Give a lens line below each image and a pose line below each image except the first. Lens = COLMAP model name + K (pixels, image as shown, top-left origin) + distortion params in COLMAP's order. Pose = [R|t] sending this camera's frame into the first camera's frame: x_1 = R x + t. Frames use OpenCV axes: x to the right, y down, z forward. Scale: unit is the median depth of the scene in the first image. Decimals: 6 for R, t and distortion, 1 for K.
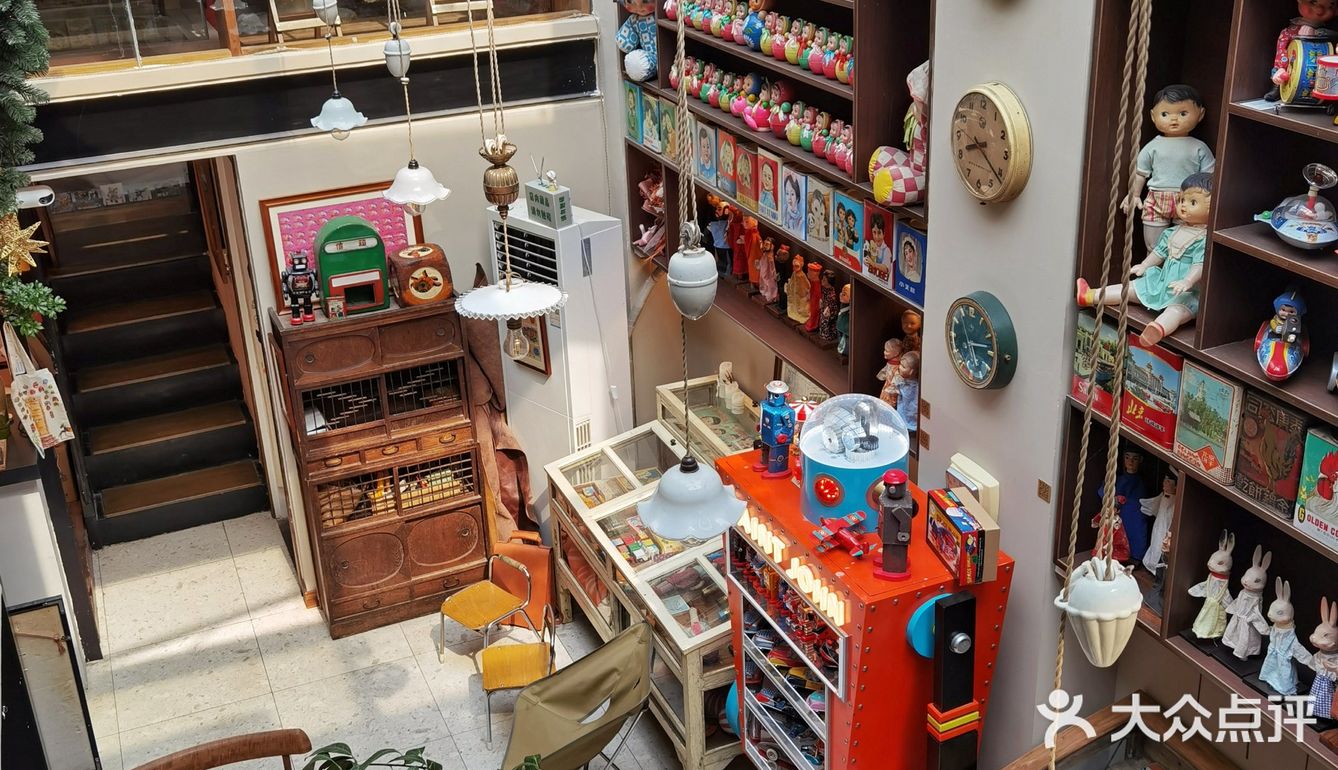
lens RADIAL K [[1432.6, 0, 670.6], [0, 1432.6, 383.6], [0, 0, 1]] dist [0.008091, 0.000000]
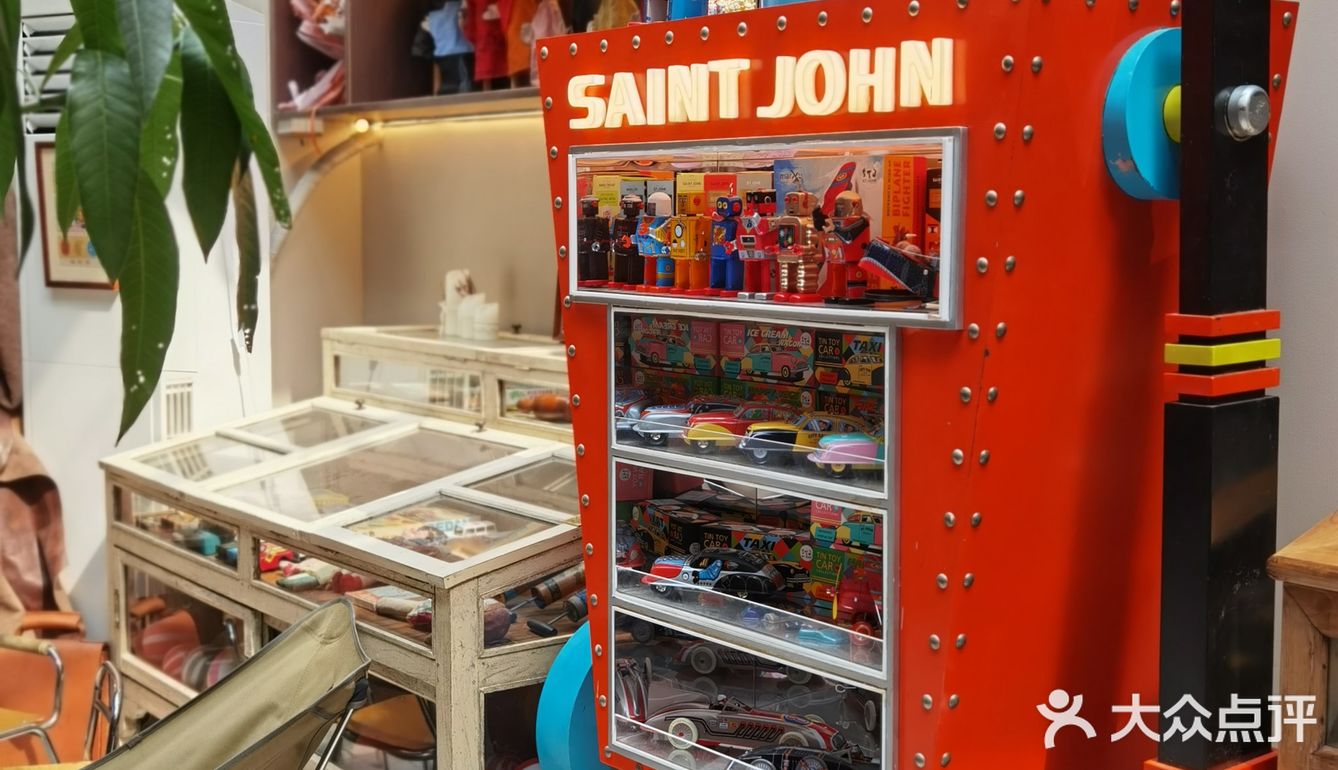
lens RADIAL K [[1799.9, 0, 668.9], [0, 1799.9, 385.2], [0, 0, 1]] dist [0.004520, 0.000000]
pose [[0.971519, 0.016006, 0.236422, -0.051959], [0.058560, 0.950553, -0.304991, 0.283192], [-0.229614, 0.310150, 0.922543, 0.425441]]
